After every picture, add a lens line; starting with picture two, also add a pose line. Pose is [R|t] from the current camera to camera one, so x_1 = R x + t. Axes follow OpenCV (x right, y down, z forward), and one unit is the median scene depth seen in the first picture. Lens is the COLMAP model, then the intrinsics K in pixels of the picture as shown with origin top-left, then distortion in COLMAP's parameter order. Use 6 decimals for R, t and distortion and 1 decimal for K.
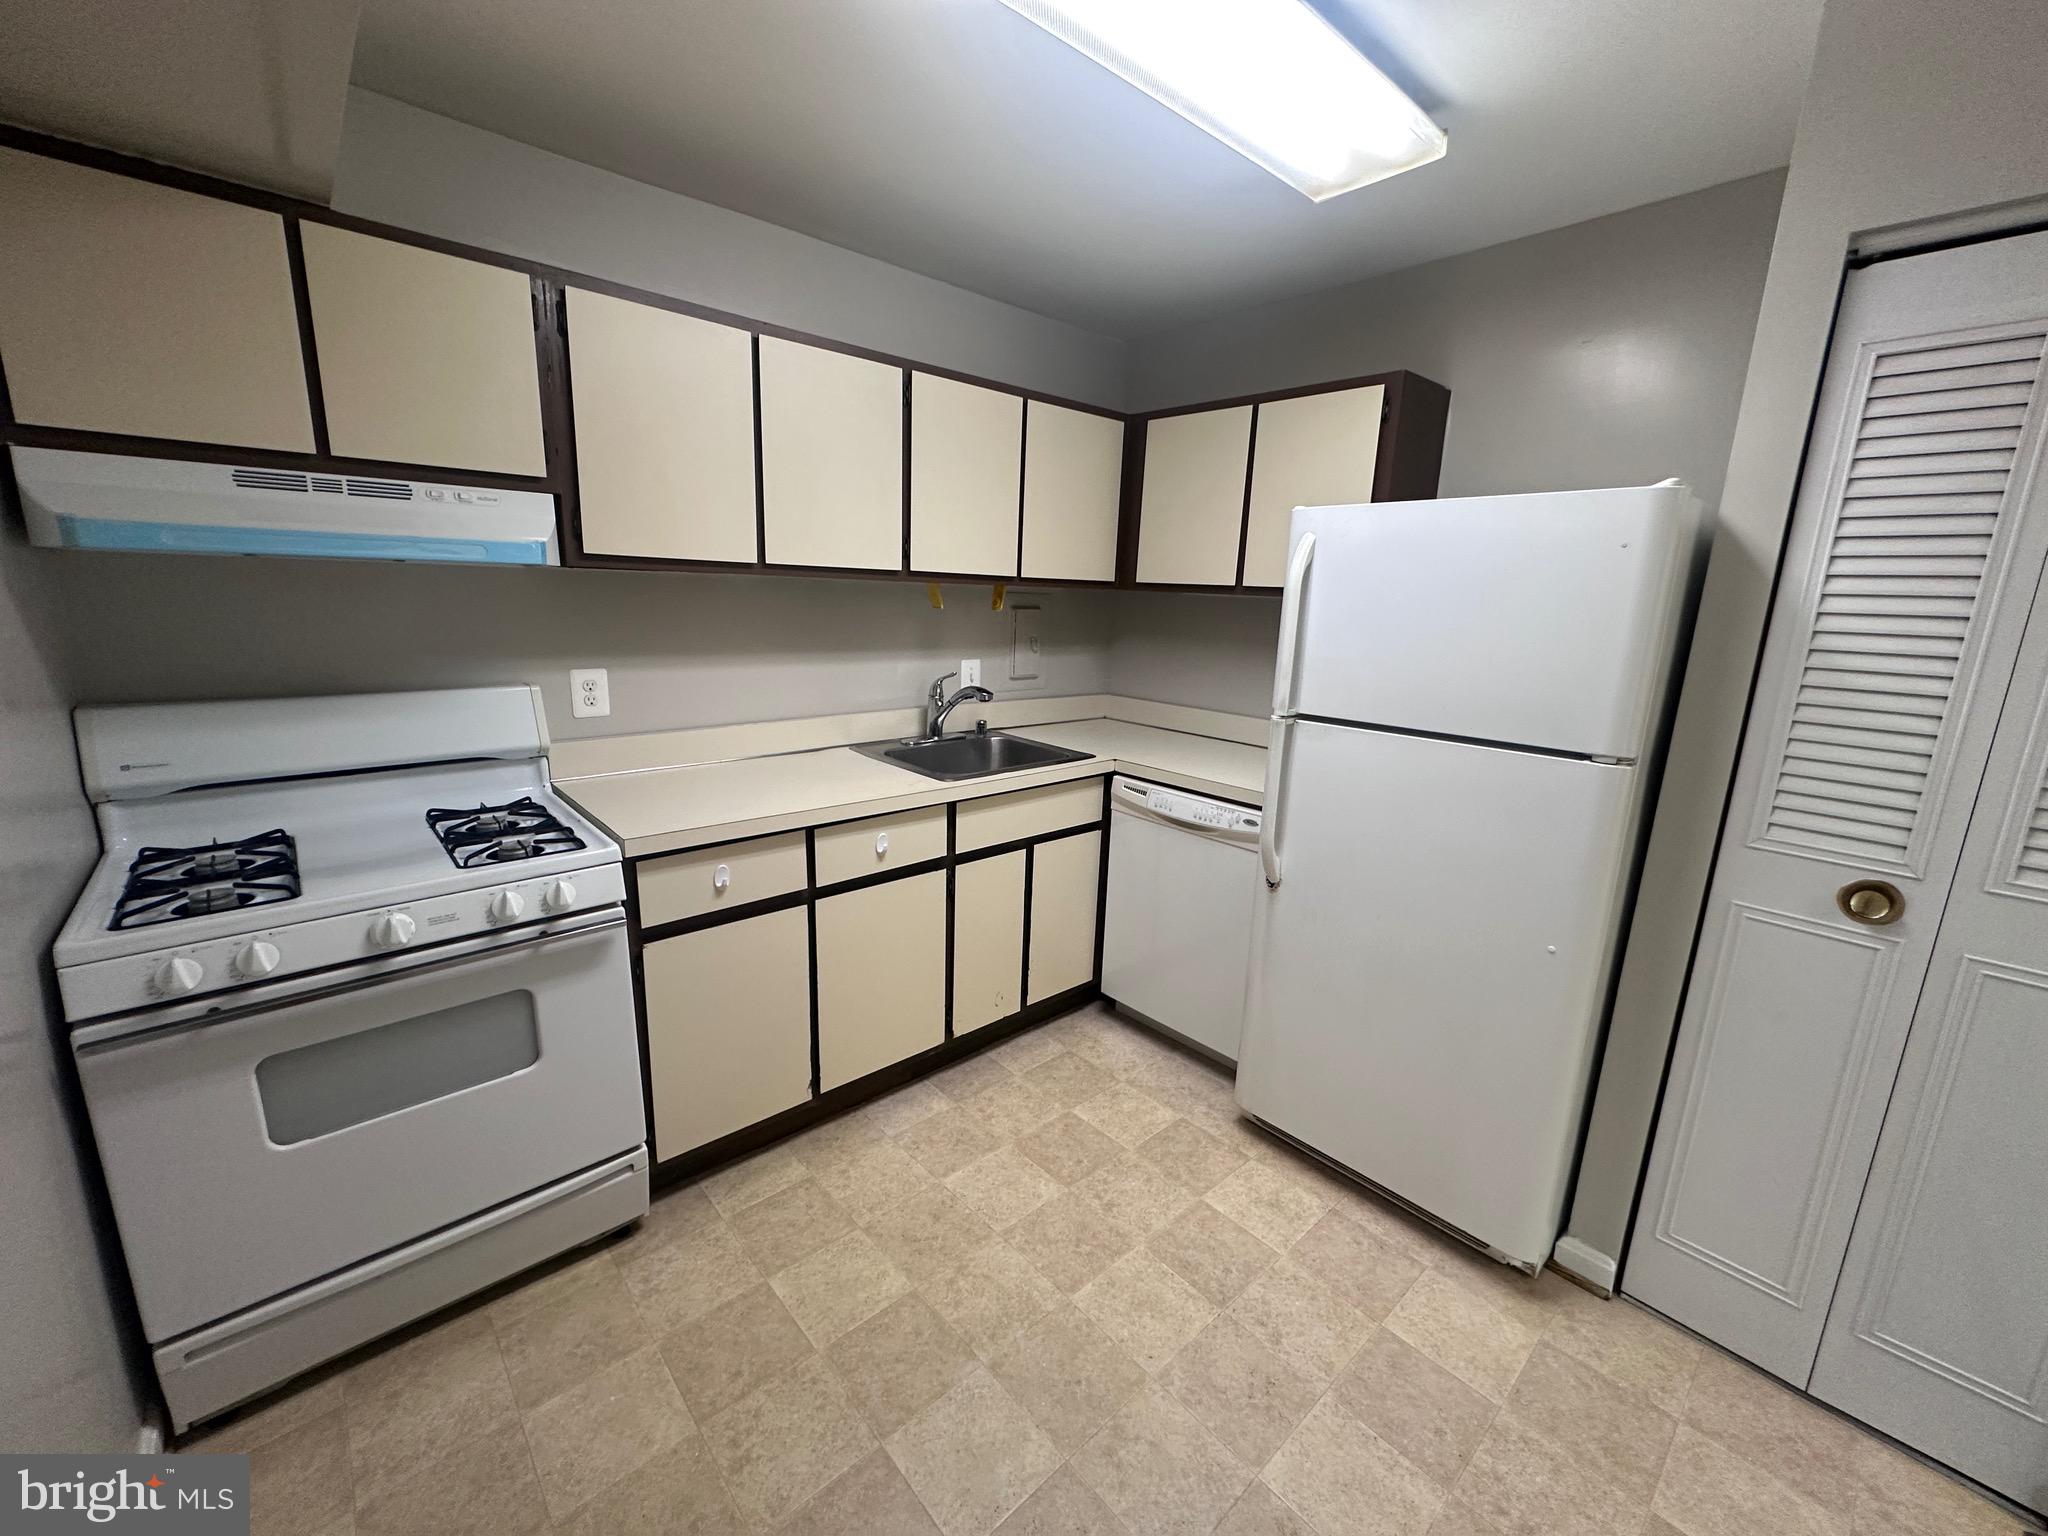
lens RADIAL K [[822.2, 0, 1024.8], [0, 822.2, 771.0], [0, 0, 1]] dist [-0.001367, -0.000044]
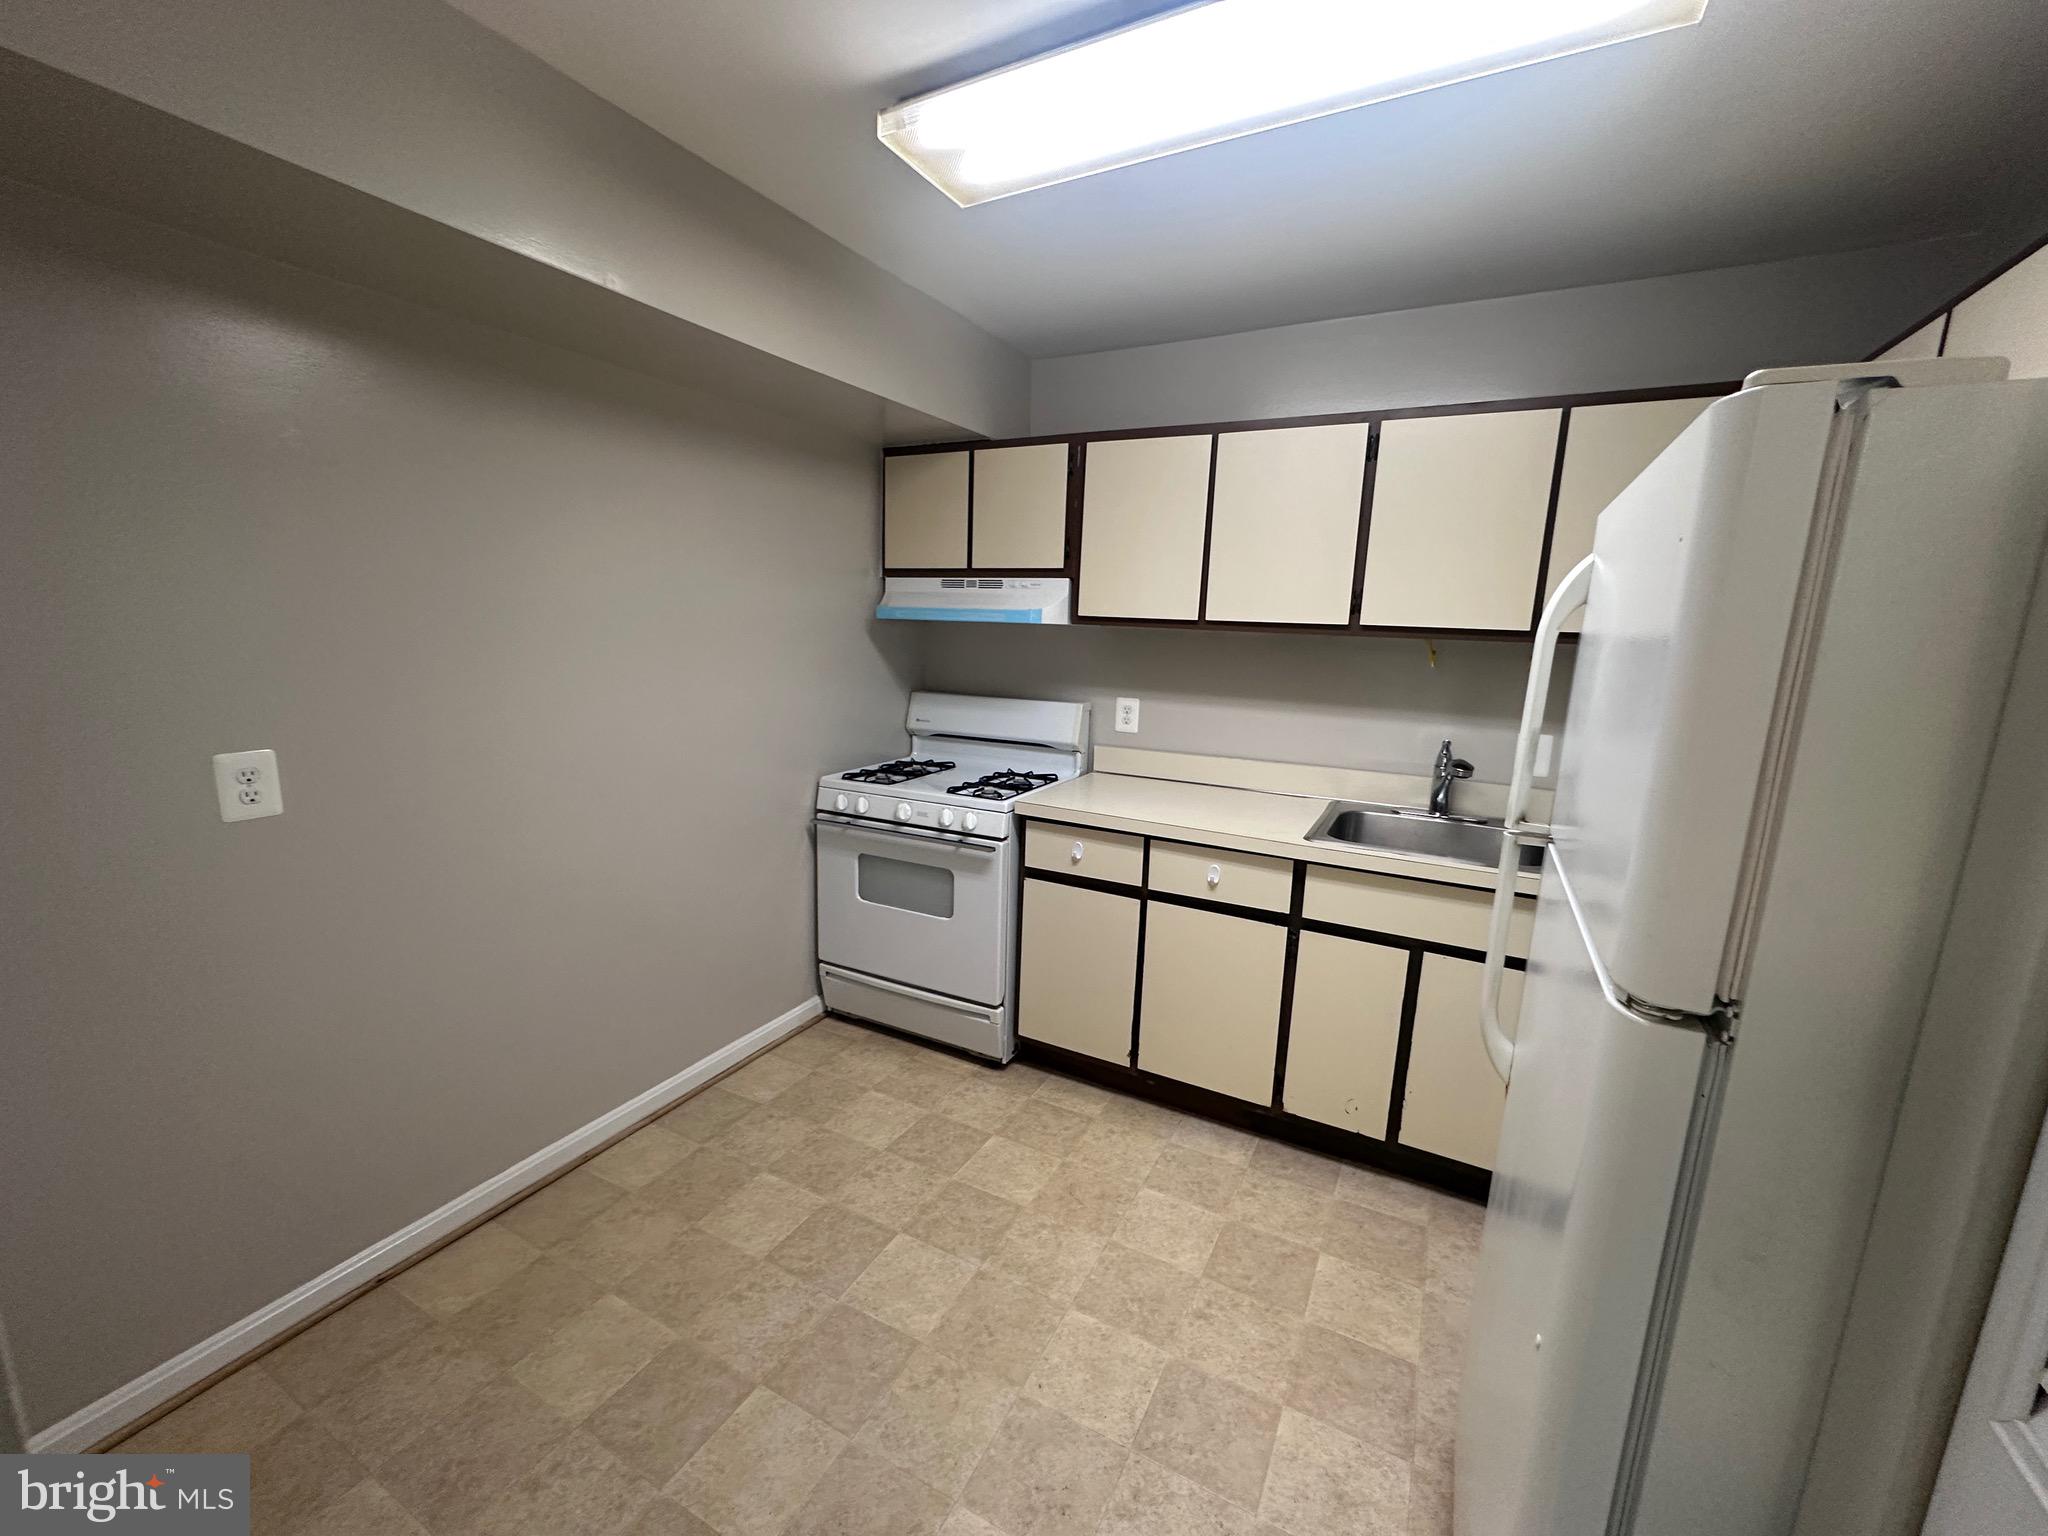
lens RADIAL K [[822.2, 0, 1023.1], [0, 822.2, 770.2], [0, 0, 1]] dist [-0.001367, -0.000044]
pose [[0.339984, 0.147707, -0.928759, 0.881162], [-0.222086, 0.972266, 0.073329, -0.082721], [0.913832, 0.181334, 0.363358, 0.433570]]
